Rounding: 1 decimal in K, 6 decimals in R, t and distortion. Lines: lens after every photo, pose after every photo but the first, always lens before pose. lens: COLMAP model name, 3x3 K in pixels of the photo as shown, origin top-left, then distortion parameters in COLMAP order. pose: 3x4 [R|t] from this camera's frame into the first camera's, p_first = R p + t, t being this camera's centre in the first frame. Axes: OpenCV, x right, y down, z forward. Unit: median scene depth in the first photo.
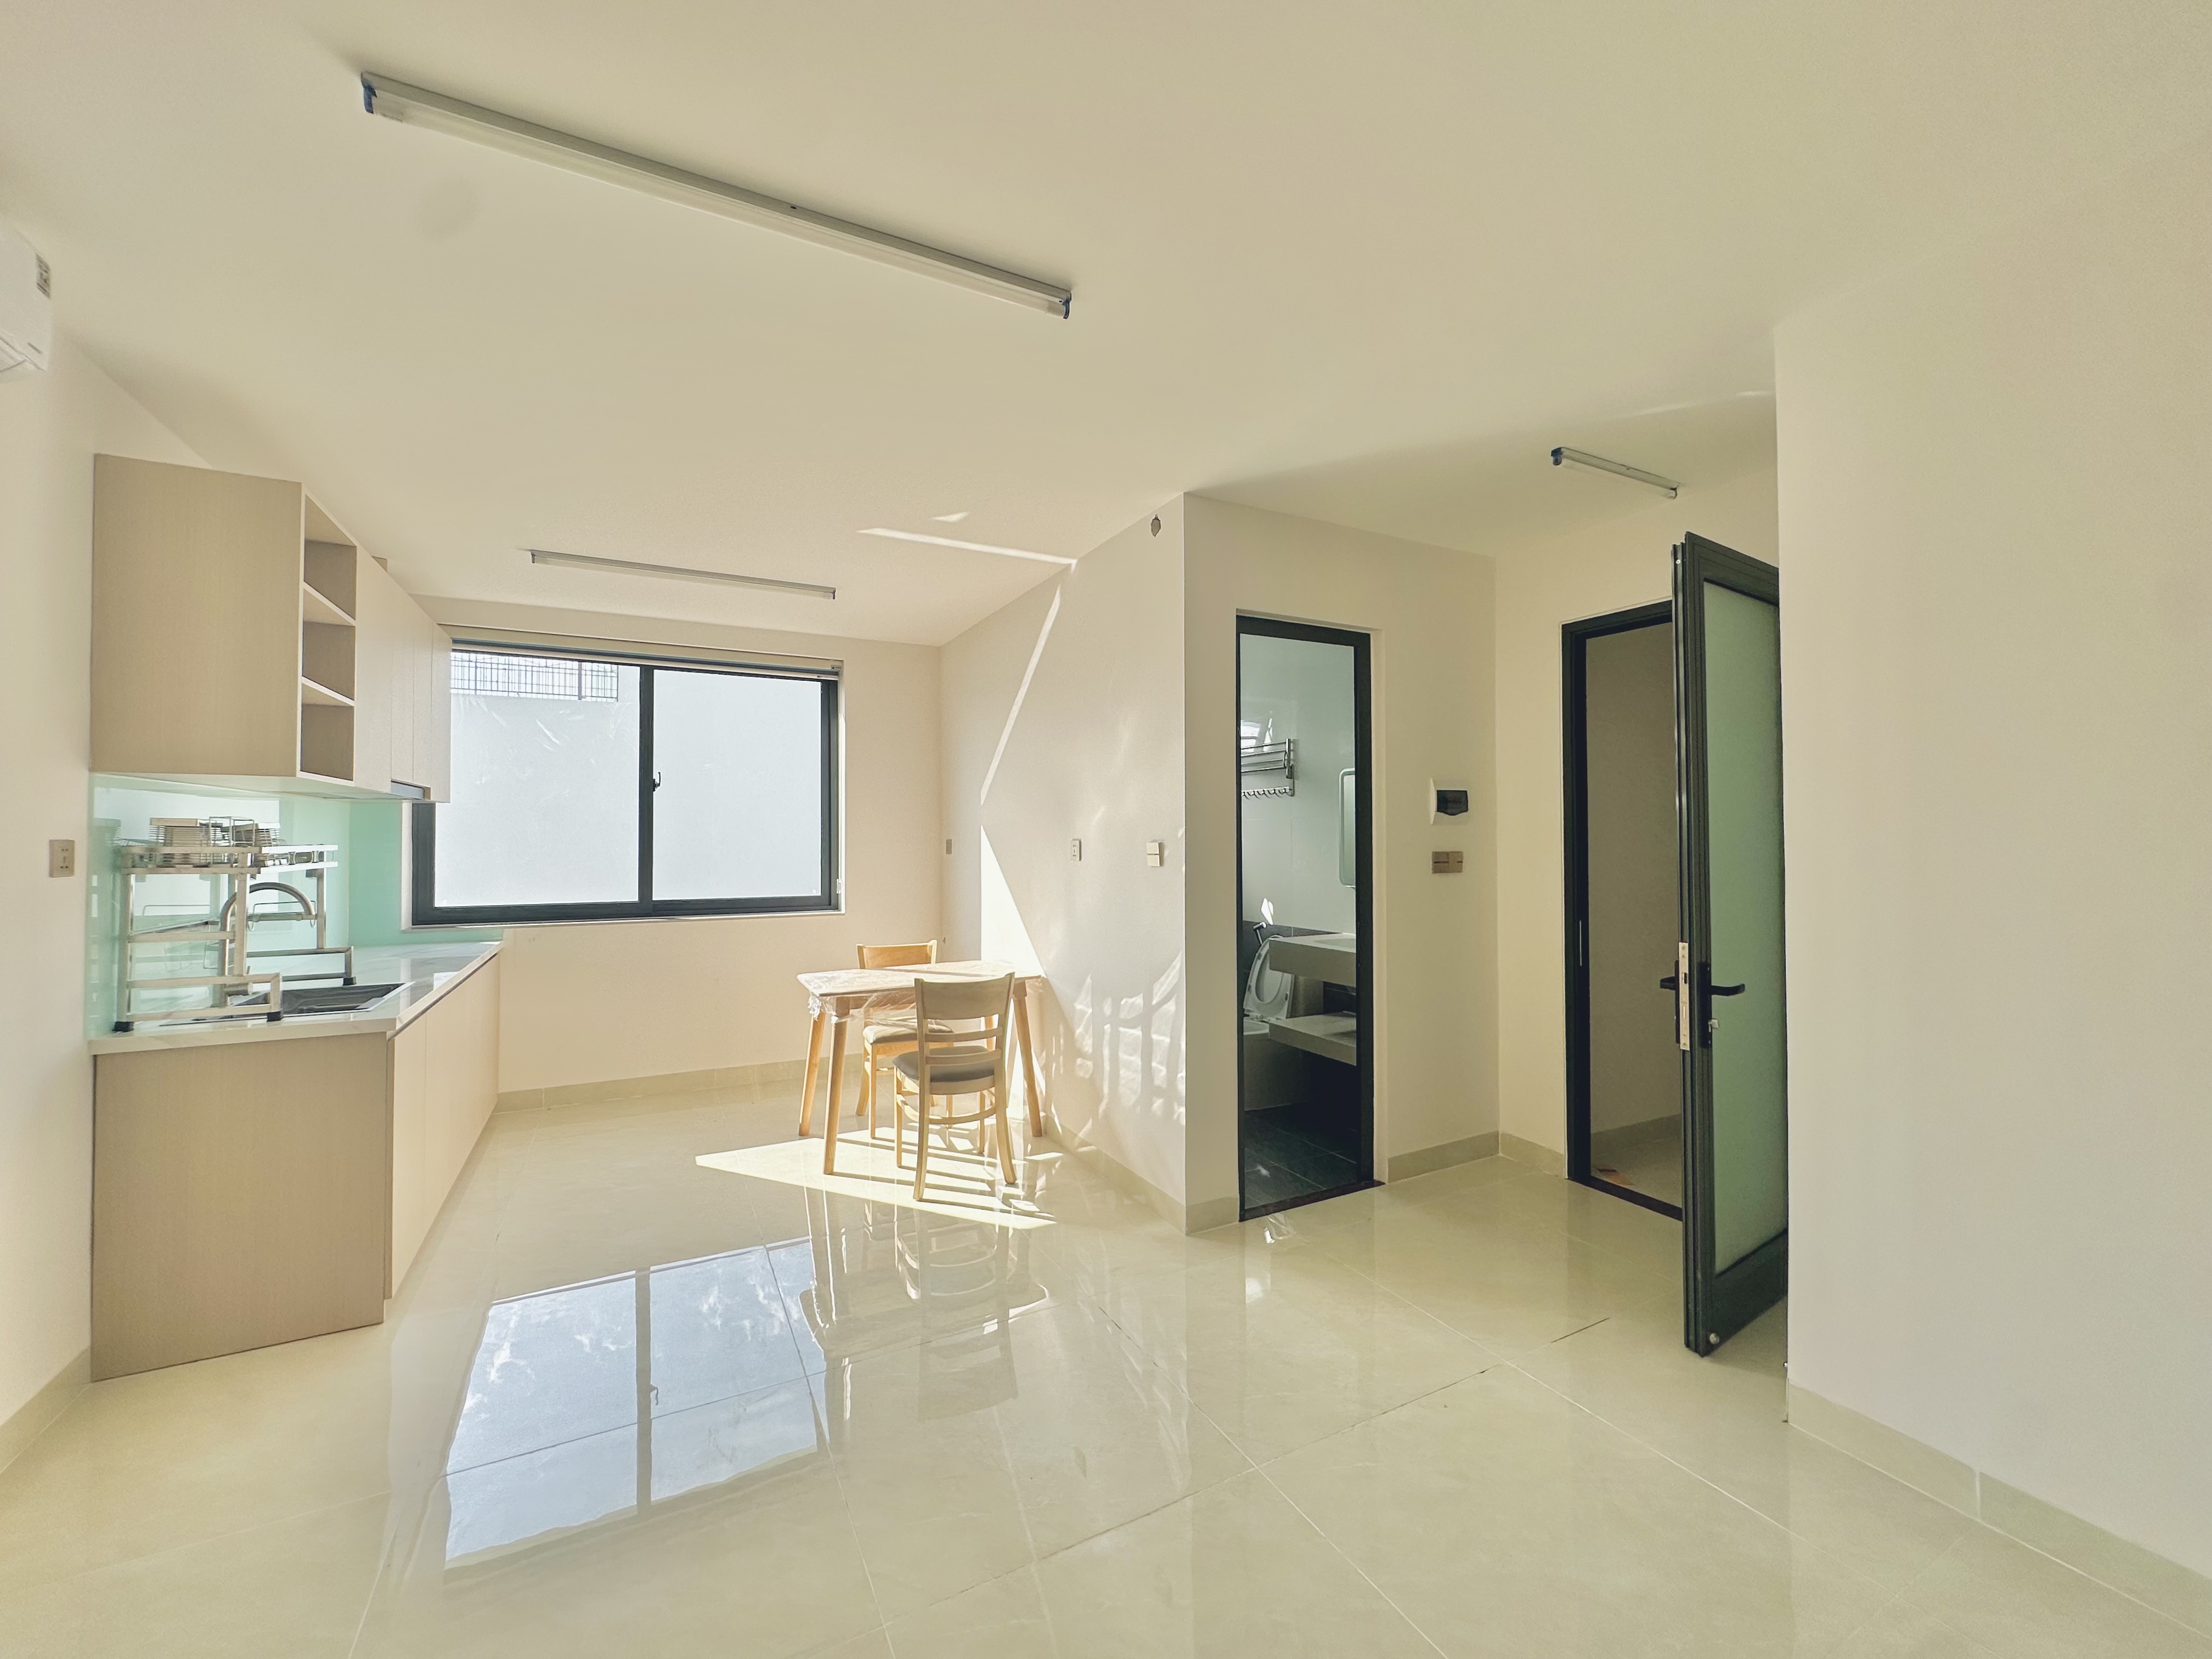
lens RADIAL K [[891.3, 0, 1107.7], [0, 891.3, 820.0], [0, 0, 1]] dist [-0.002446, -0.000089]
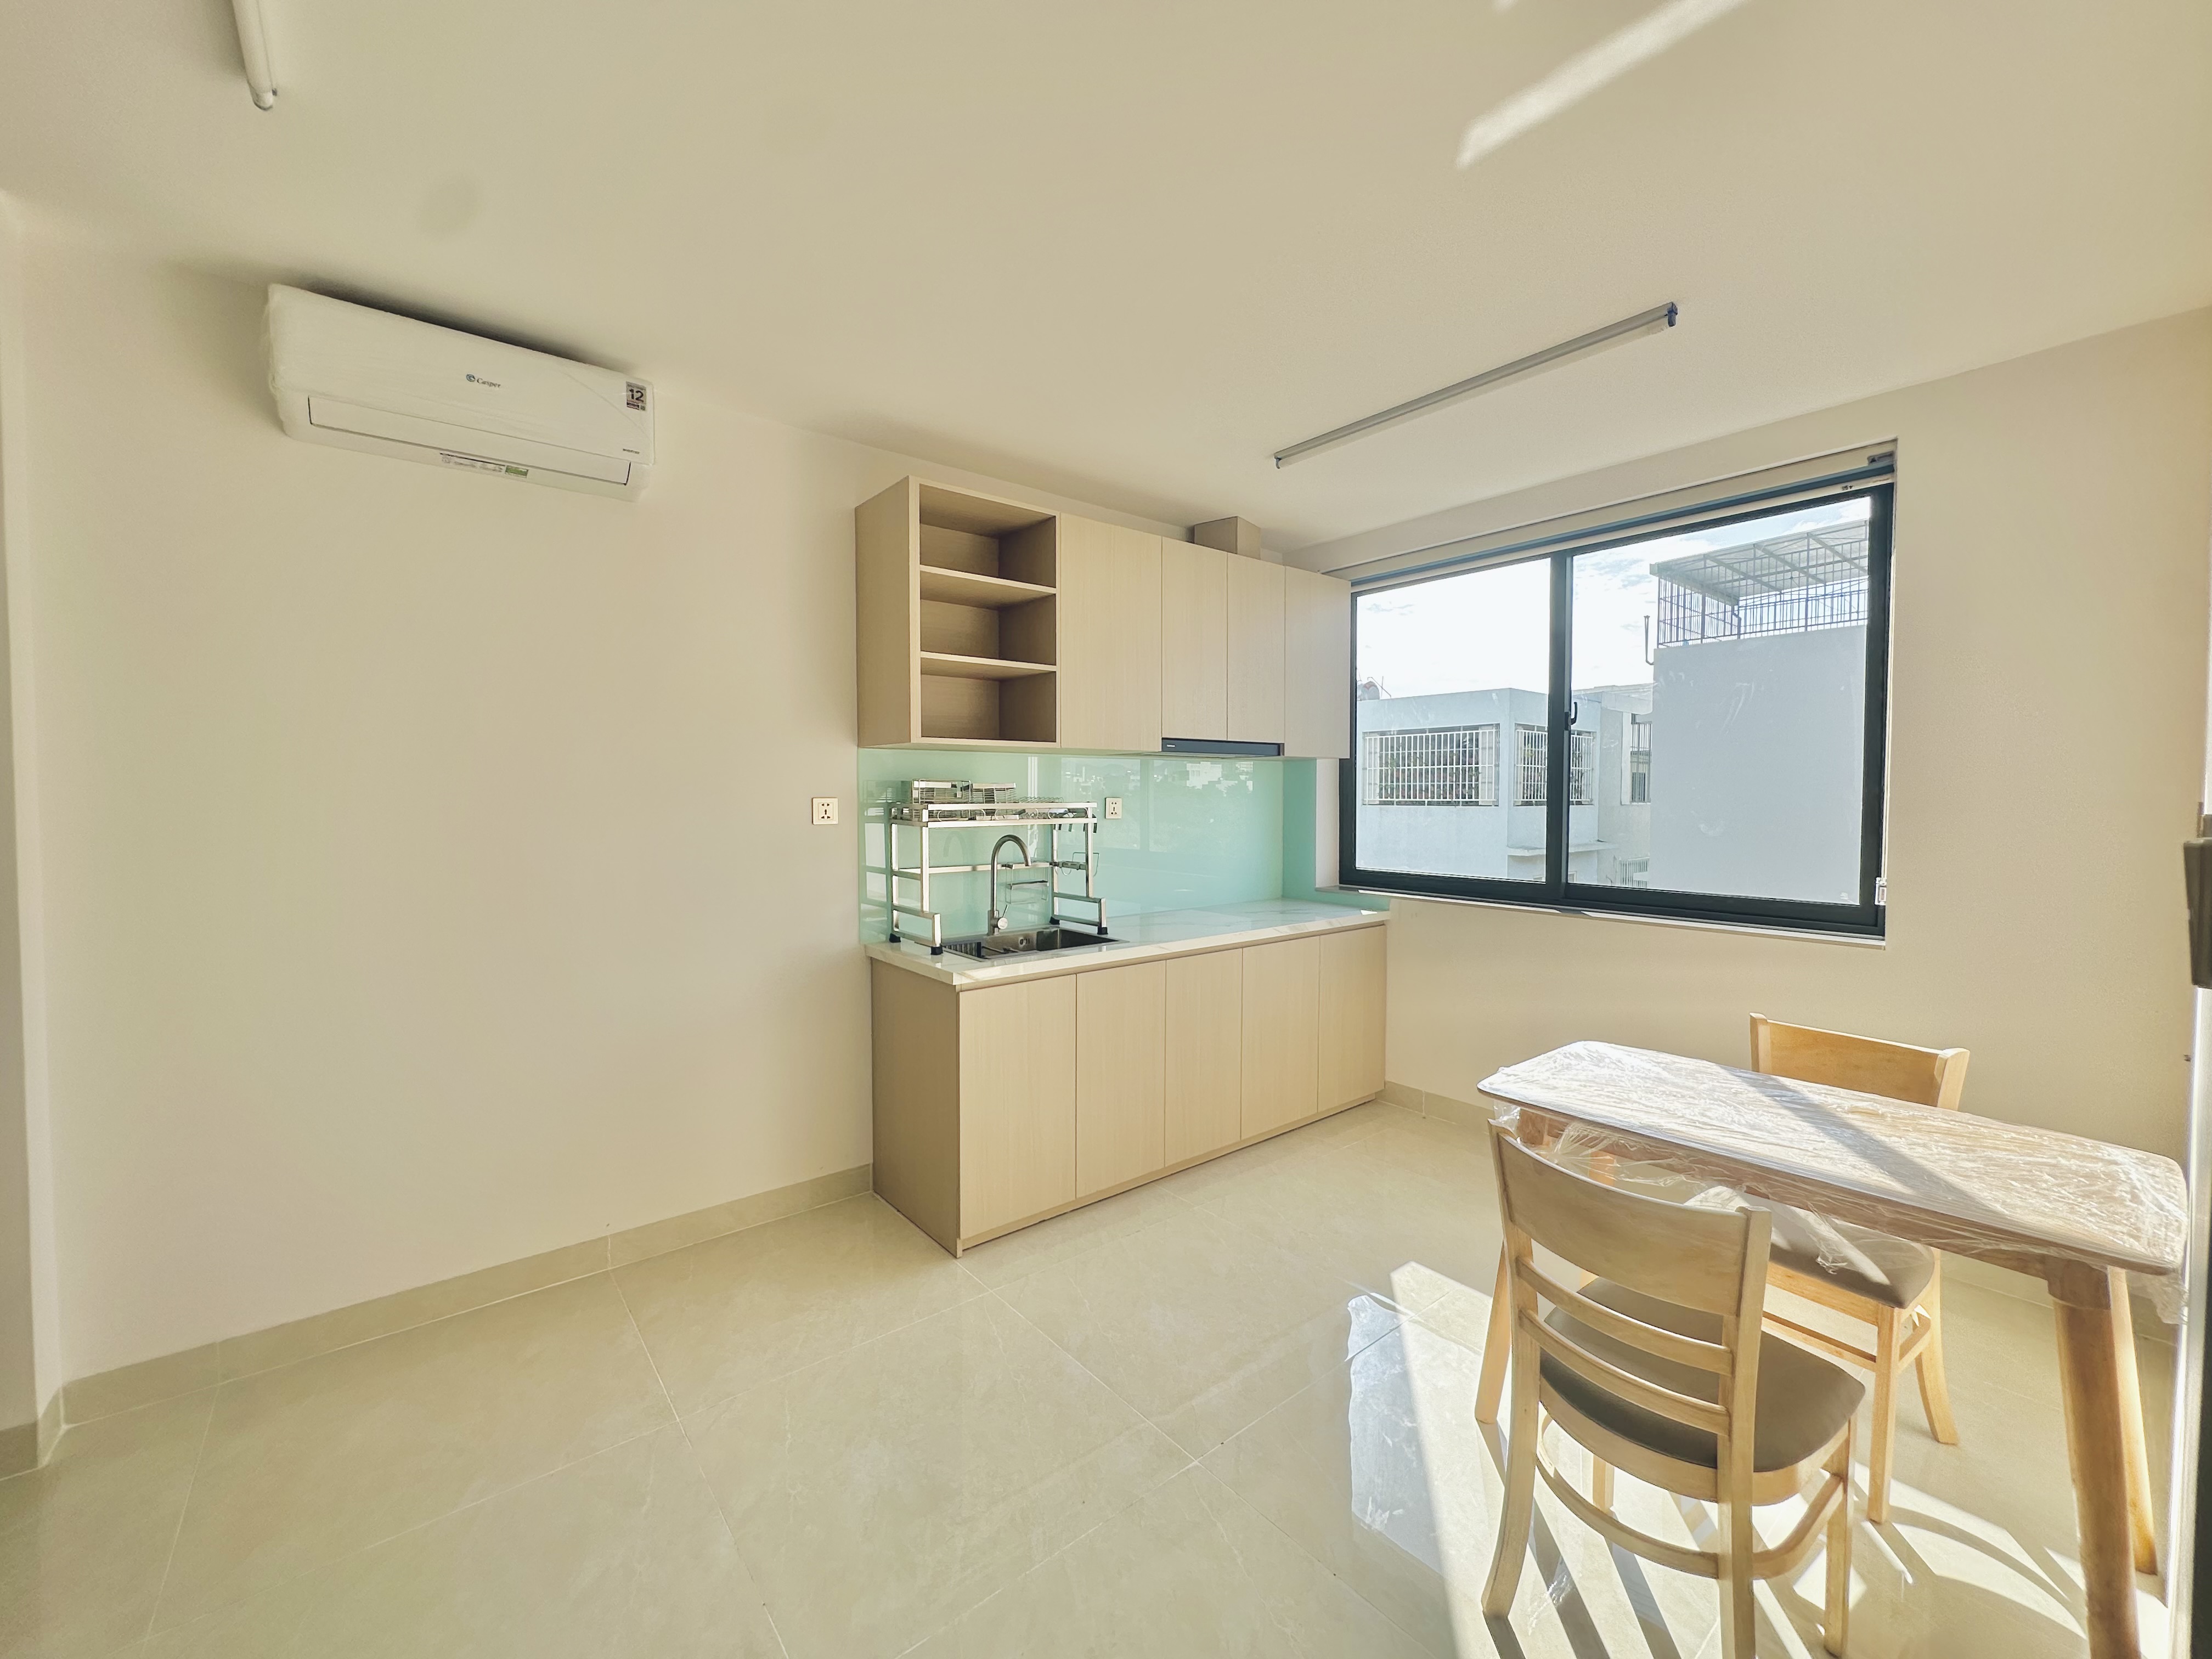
lens RADIAL K [[884.1, 0, 1109.6], [0, 884.1, 826.6], [0, 0, 1]] dist [-0.003749, 0.000229]
pose [[0.191205, 0.034936, -0.980928, 0.128985], [0.019175, 0.999043, 0.039319, 0.010891], [0.981363, -0.026327, 0.190352, 0.568102]]
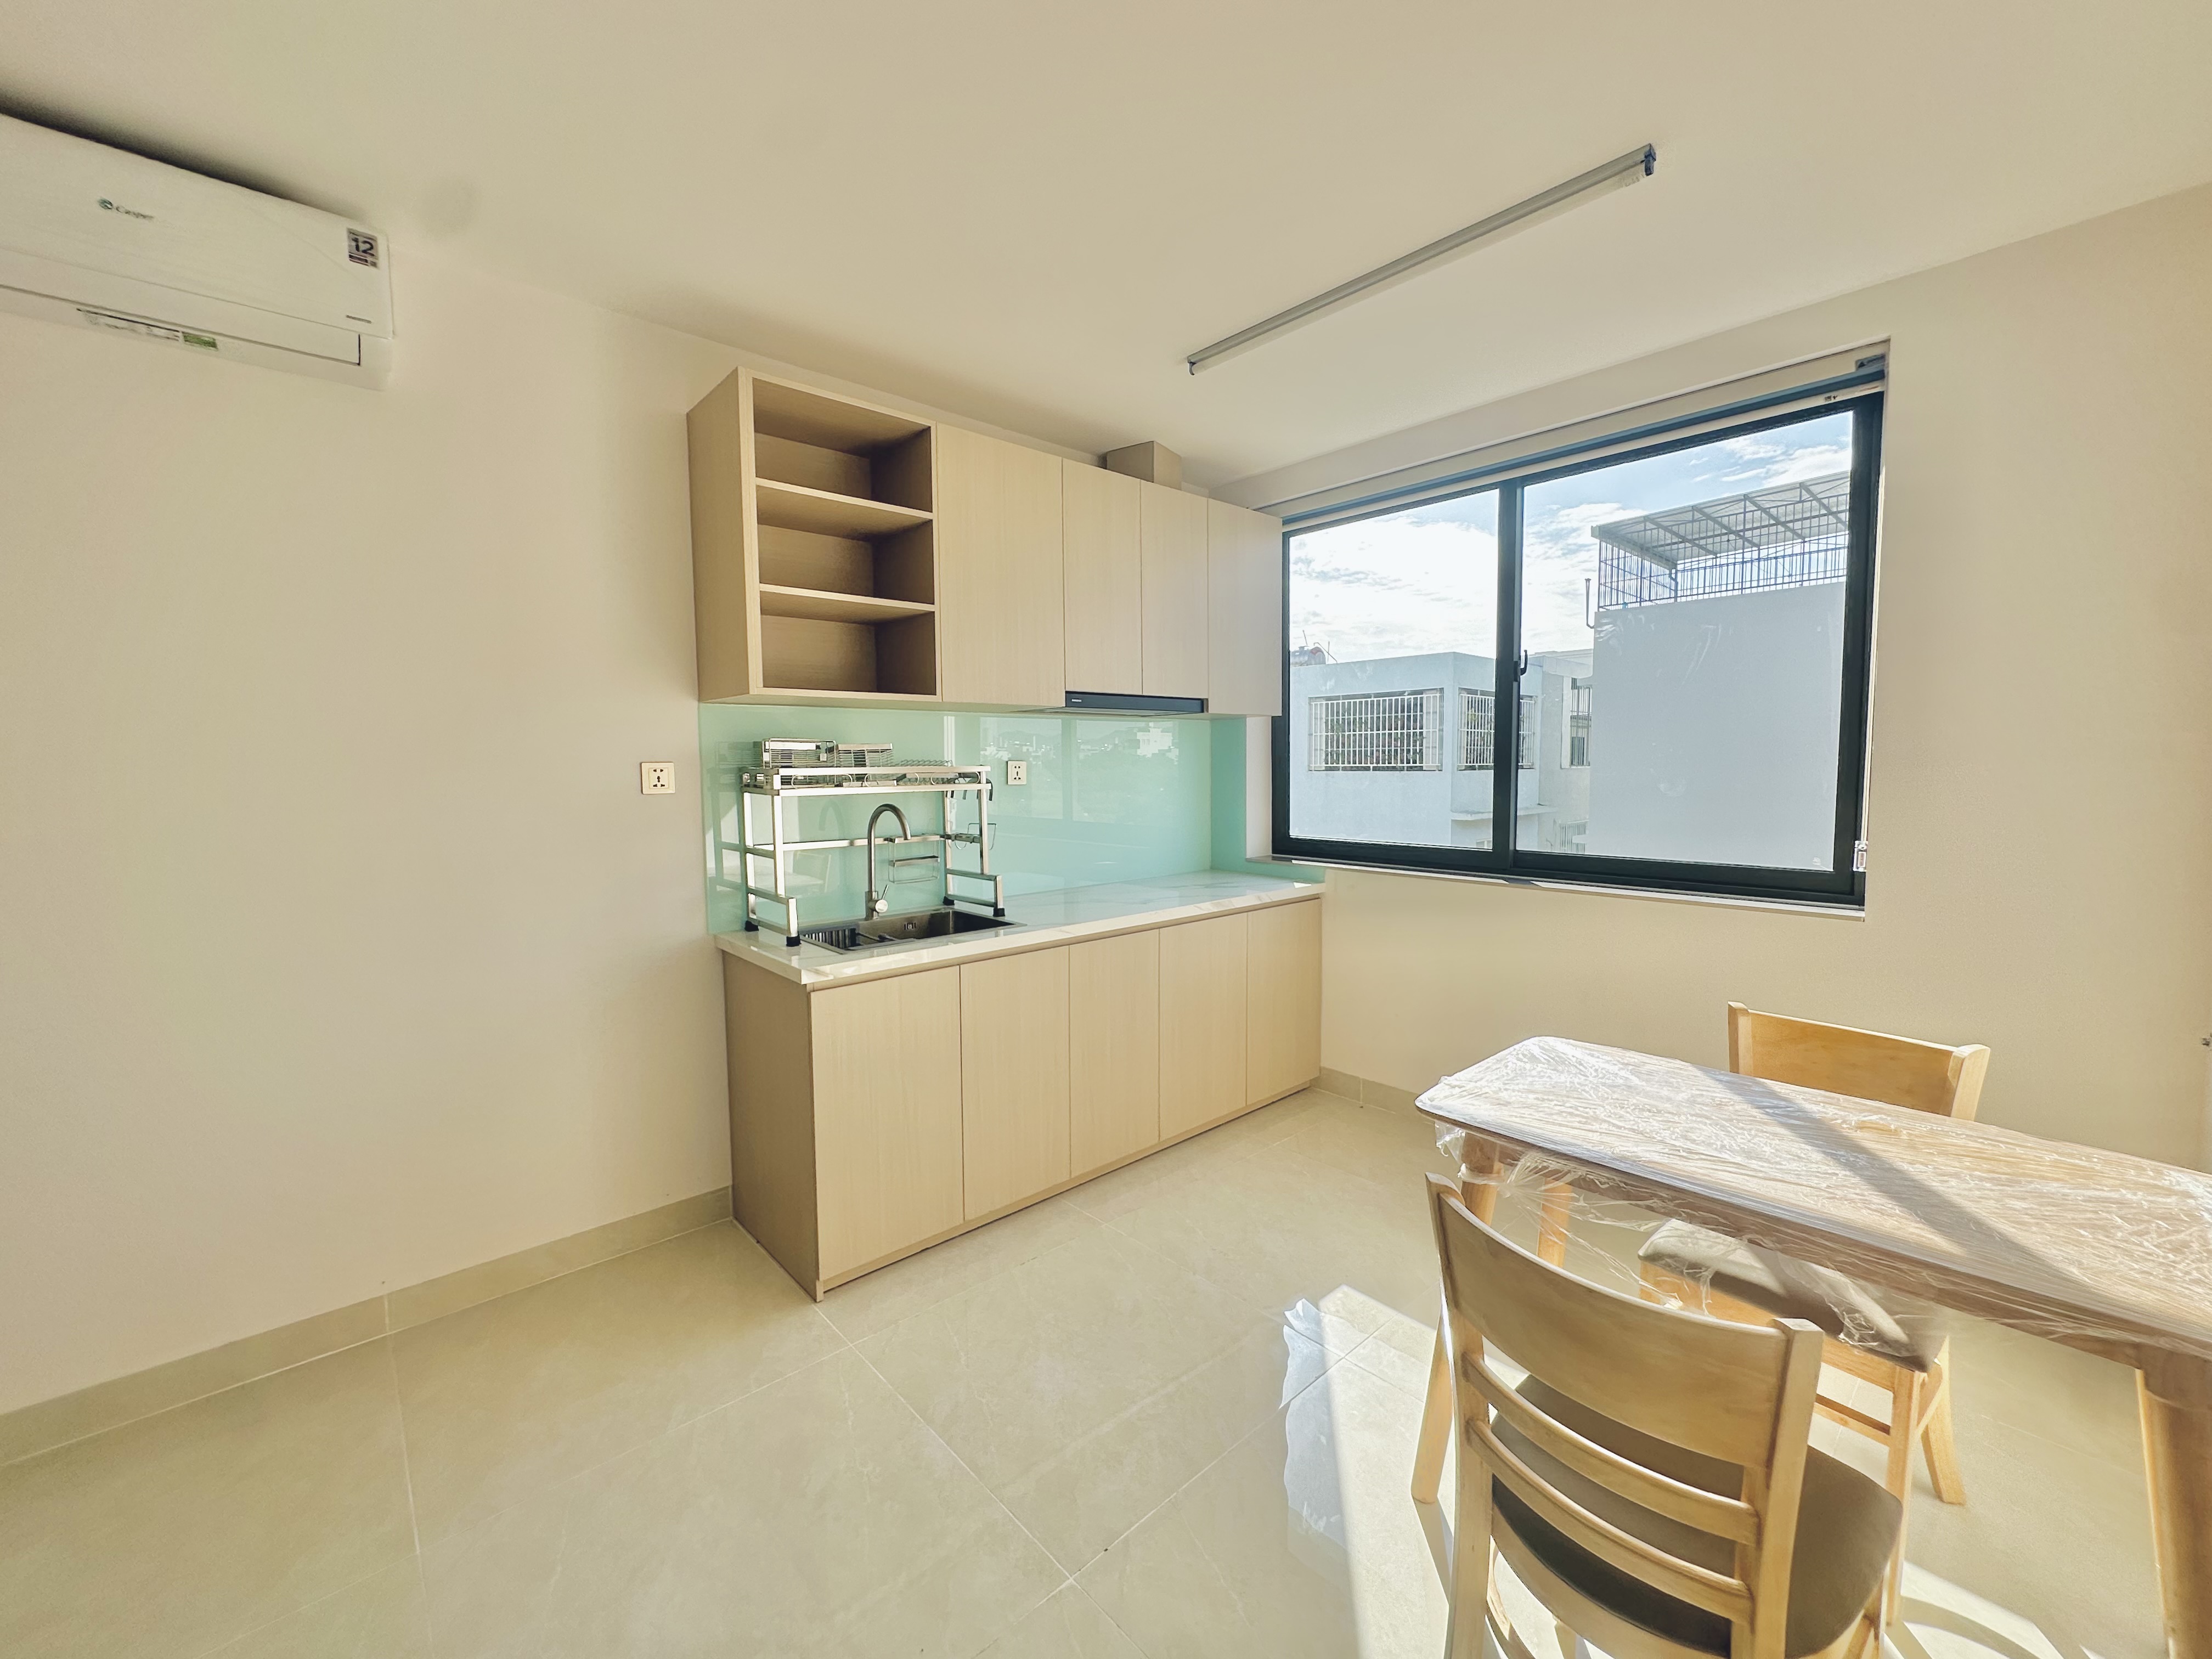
lens RADIAL K [[884.1, 0, 1109.6], [0, 884.1, 826.6], [0, 0, 1]] dist [-0.003749, 0.000229]
pose [[0.244862, 0.066609, -0.967267, 0.047324], [0.027567, 0.996756, 0.075618, 0.017556], [0.969166, -0.045181, 0.242231, 0.625445]]
